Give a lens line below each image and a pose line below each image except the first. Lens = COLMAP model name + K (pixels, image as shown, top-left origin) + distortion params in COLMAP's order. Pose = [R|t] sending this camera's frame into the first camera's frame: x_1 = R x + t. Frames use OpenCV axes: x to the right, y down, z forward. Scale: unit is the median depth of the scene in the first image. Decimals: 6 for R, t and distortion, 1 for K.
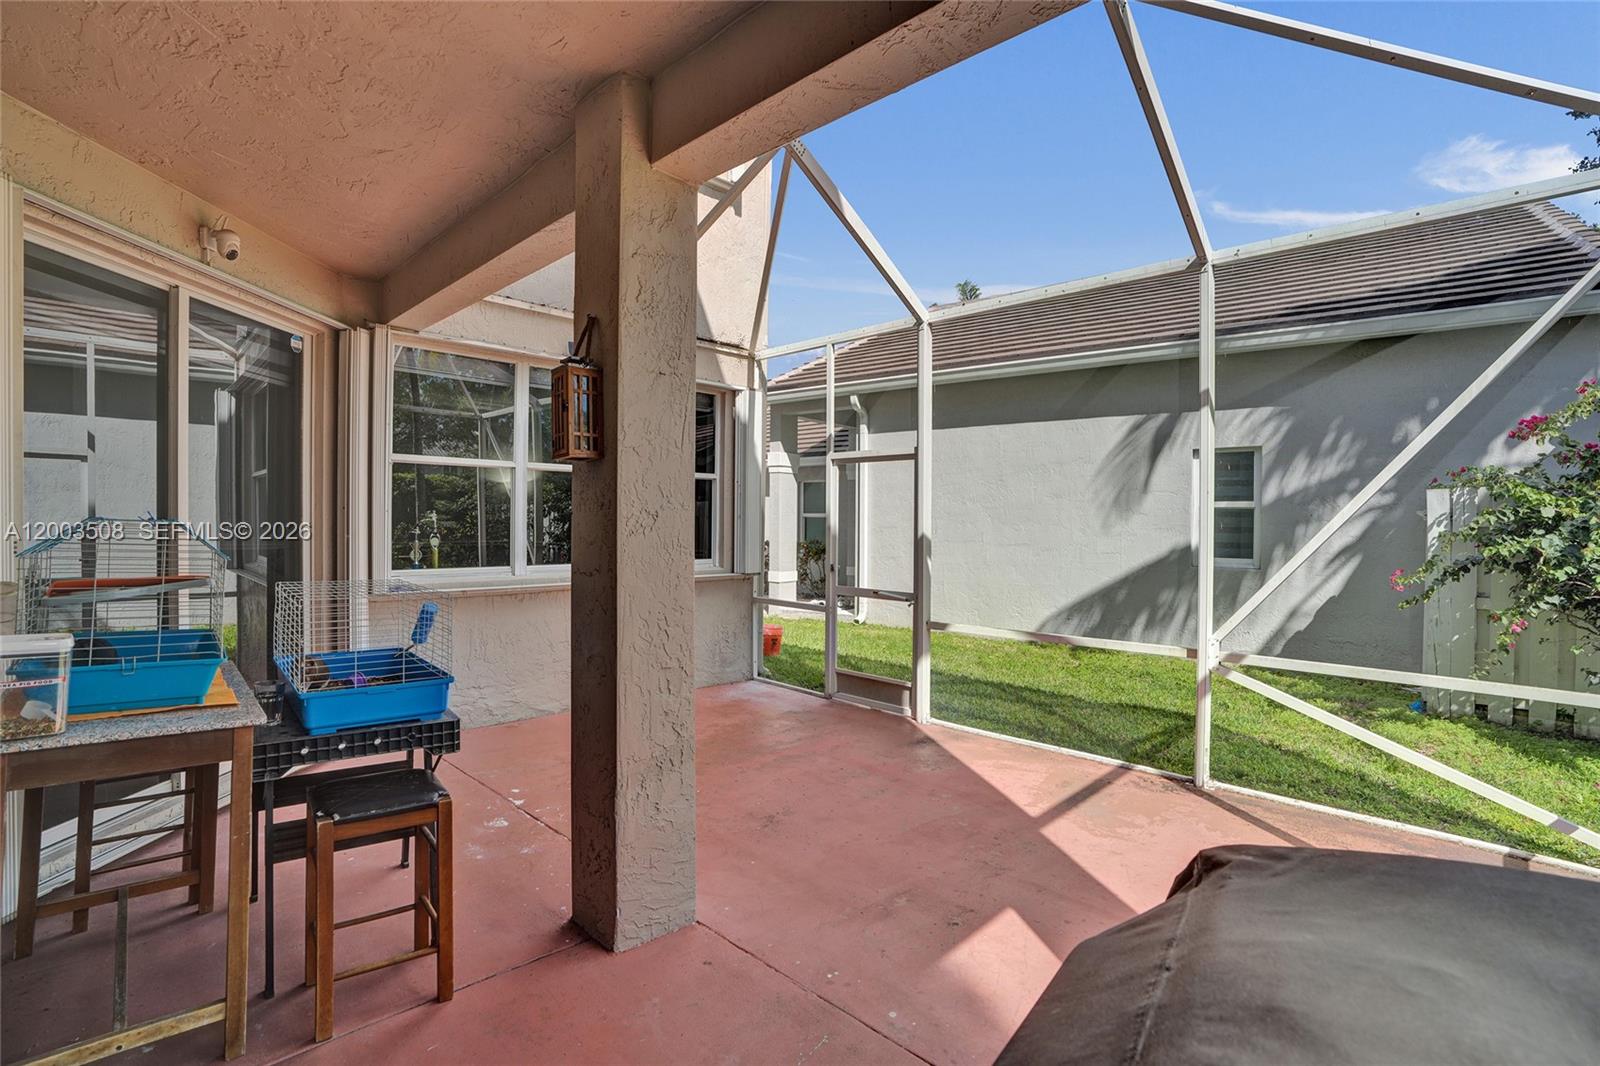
lens RADIAL K [[768.0, 0, 800.0], [0, 768.0, 533.0], [0, 0, 1]] dist [-0.000817, -0.000038]
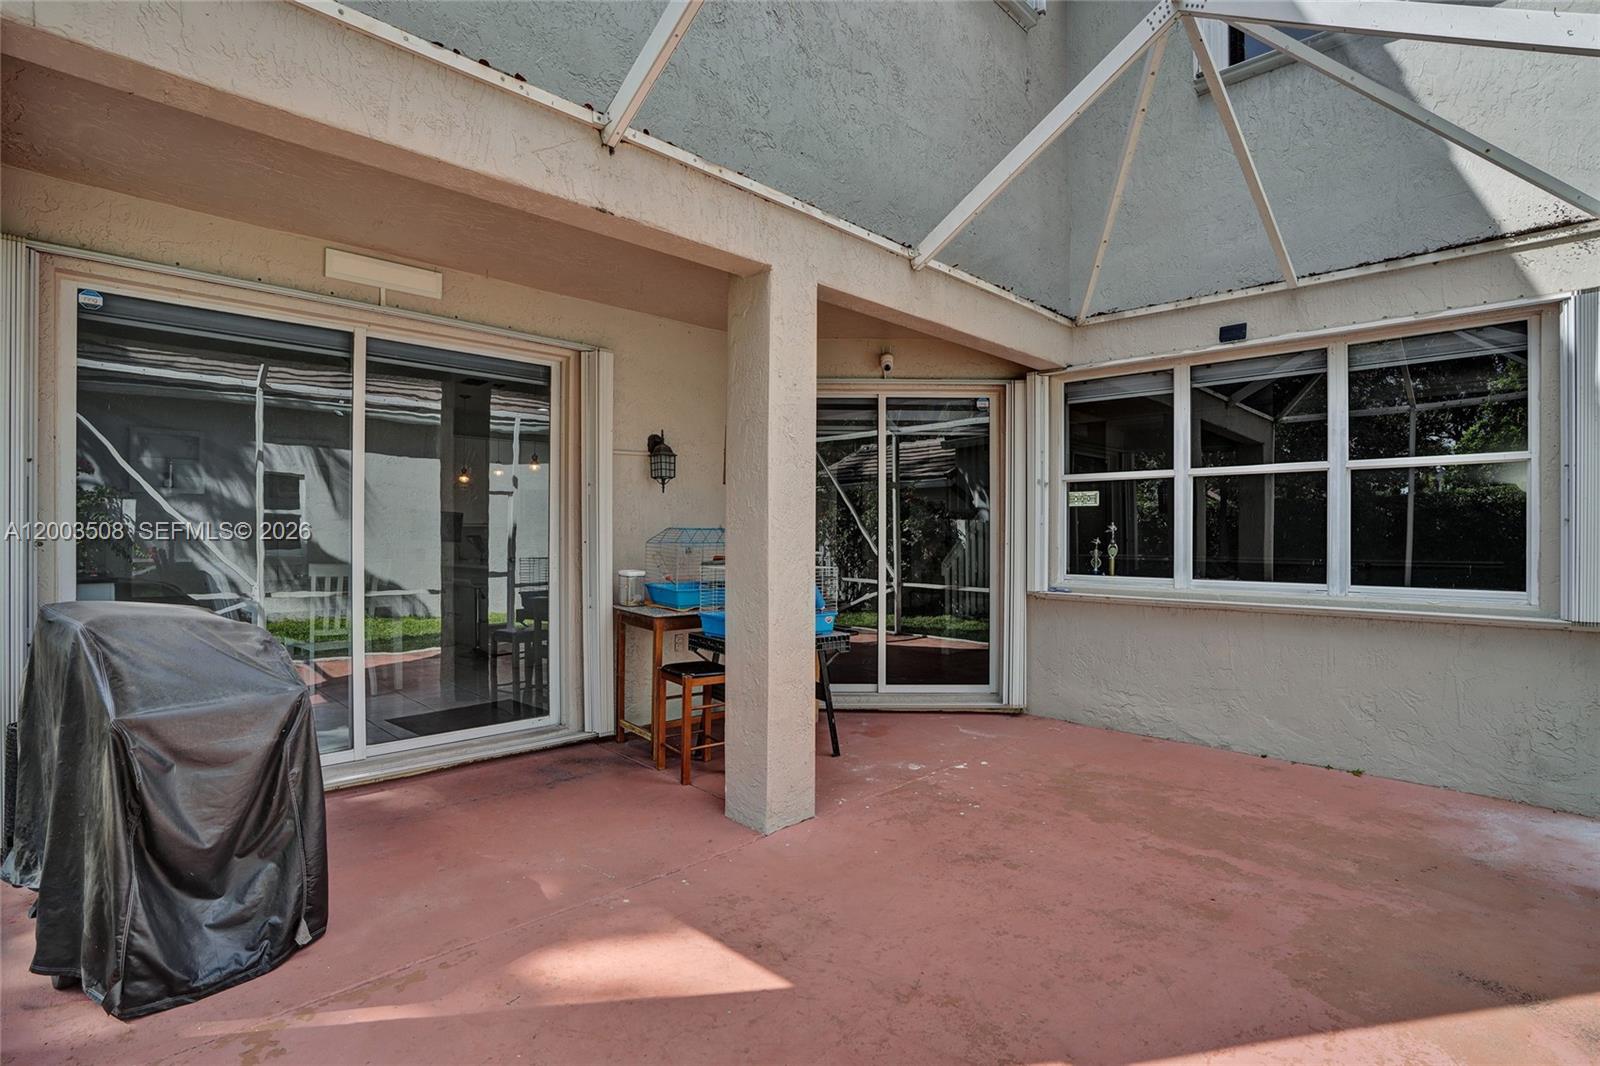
lens RADIAL K [[789.8, 0, 800.0], [0, 789.8, 533.0], [0, 0, 1]] dist [-0.015417, -0.000083]
pose [[-0.006339, -0.011261, -0.999916, 0.650568], [-0.015180, 0.999822, -0.011164, 0.004555], [0.999865, 0.015108, -0.006508, 0.571441]]
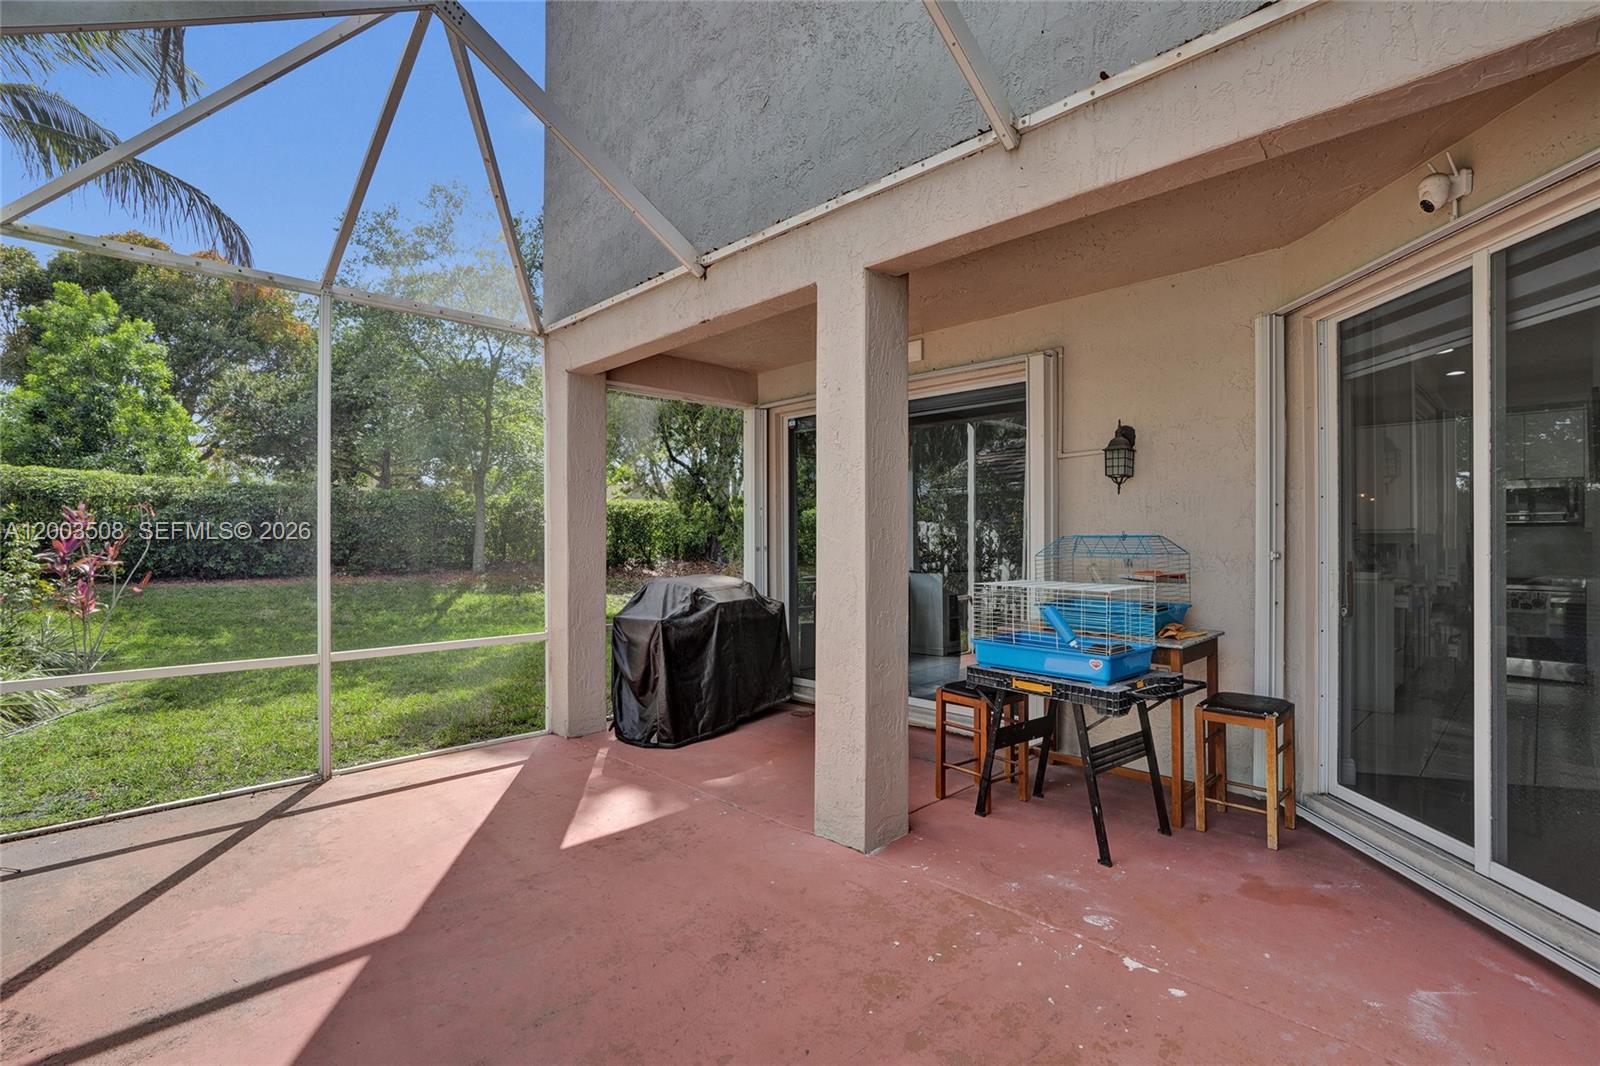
lens RADIAL K [[735.1, 0, 800.0], [0, 735.1, 540.9], [0, 0, 1]] dist [-0.001122, -0.000072]
pose [[-0.999942, -0.008393, 0.006687, -0.064820], [-0.008332, 0.999925, 0.009014, -0.010788], [-0.006762, 0.008958, -0.999937, 1.235326]]
